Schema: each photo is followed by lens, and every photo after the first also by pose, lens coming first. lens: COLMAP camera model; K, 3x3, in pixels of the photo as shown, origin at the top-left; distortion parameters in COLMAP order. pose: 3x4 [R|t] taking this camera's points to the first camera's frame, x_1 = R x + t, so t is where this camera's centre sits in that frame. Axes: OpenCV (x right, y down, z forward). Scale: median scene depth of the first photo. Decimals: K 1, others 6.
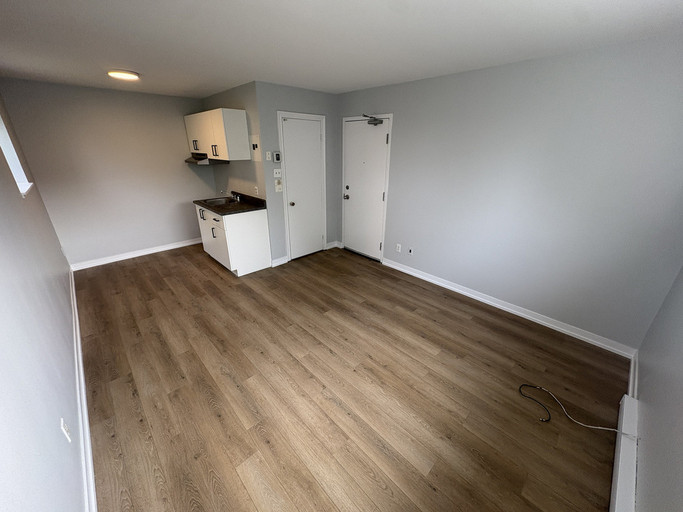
lens RADIAL K [[271.8, 0, 340.3], [0, 271.8, 254.7], [0, 0, 1]] dist [0.001061, -0.000464]
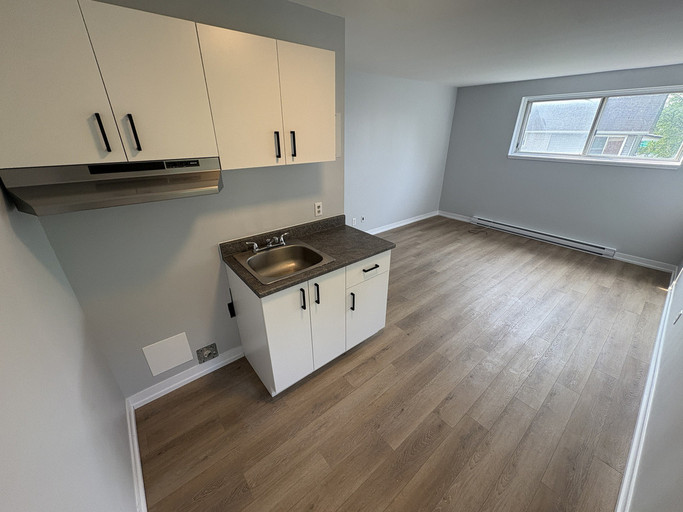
lens RADIAL K [[271.8, 0, 340.9], [0, 271.8, 255.1], [0, 0, 1]] dist [0.001061, -0.000464]
pose [[0.069967, -0.426015, 0.902007, -0.970765], [0.369886, 0.850844, 0.373160, -0.389340], [-0.926439, 0.307531, 0.217108, 0.947623]]
